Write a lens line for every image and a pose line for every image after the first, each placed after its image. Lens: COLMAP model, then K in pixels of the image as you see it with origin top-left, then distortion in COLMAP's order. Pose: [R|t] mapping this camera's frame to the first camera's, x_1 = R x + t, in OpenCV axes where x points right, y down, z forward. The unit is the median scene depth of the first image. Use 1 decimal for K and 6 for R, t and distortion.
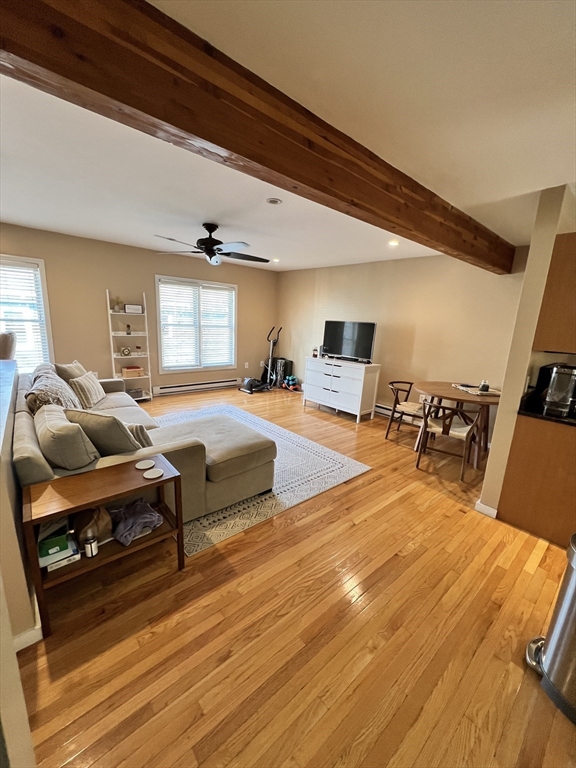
lens RADIAL K [[306.5, 0, 287.1], [0, 306.5, 385.3], [0, 0, 1]] dist [-0.000023, 0.000596]
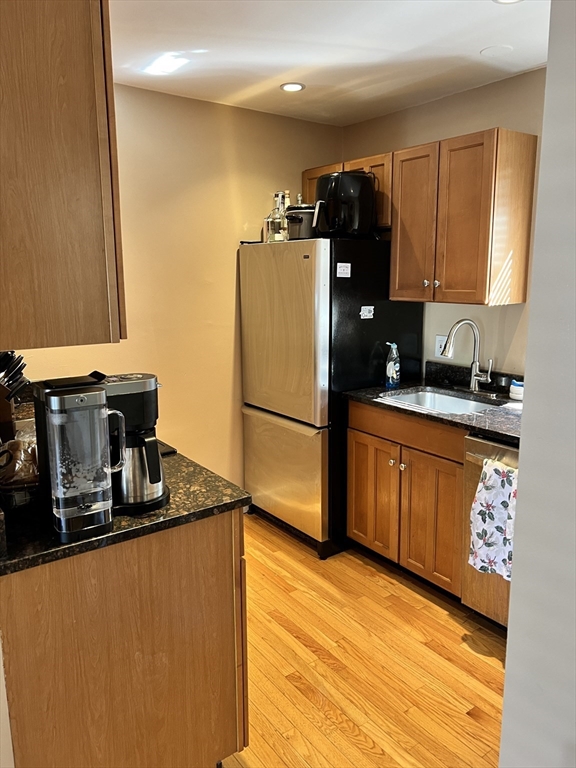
lens RADIAL K [[578.8, 0, 291.4], [0, 578.8, 380.7], [0, 0, 1]] dist [0.056041, -0.062874]
pose [[0.068650, -0.230353, 0.970683, 0.139018], [0.212003, 0.954124, 0.211430, -0.070652], [-0.974855, 0.191273, 0.114336, 0.317564]]
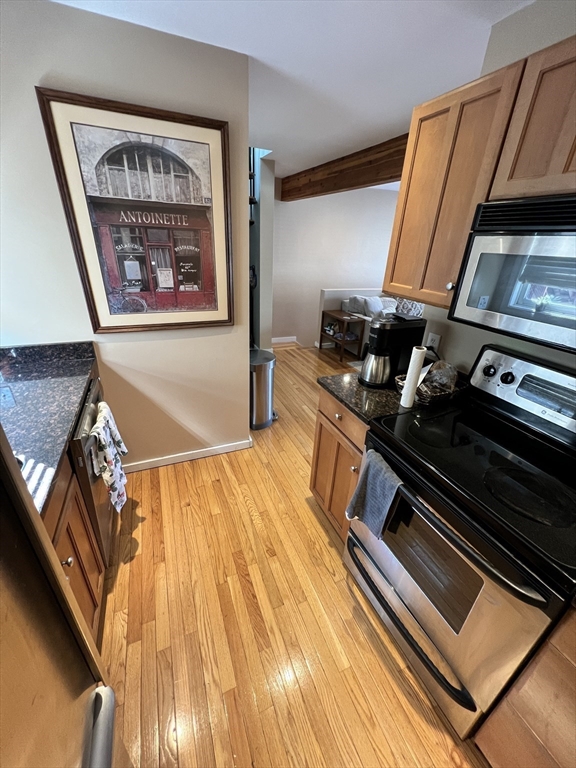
lens RADIAL K [[306.5, 0, 287.1], [0, 306.5, 385.3], [0, 0, 1]] dist [-0.000023, 0.000596]
pose [[-0.290335, 0.356863, -0.887893, 0.820045], [-0.256991, 0.864696, 0.431574, -0.077333], [0.921771, 0.353481, -0.159341, 0.425654]]
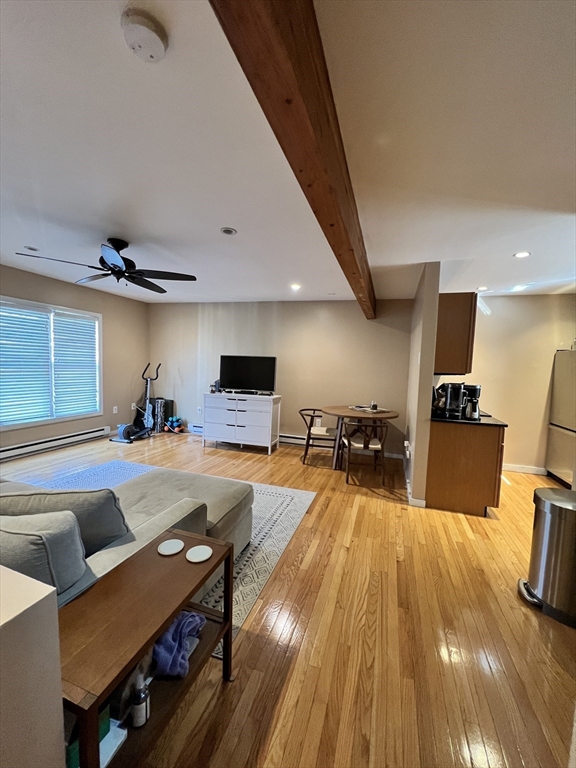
lens RADIAL K [[306.5, 0, 287.1], [0, 306.5, 385.3], [0, 0, 1]] dist [-0.000023, 0.000596]
pose [[0.855909, -0.052055, 0.514500, -0.227872], [0.113417, 0.989593, -0.088554, -0.006682], [-0.504536, 0.134147, 0.852906, 0.082947]]
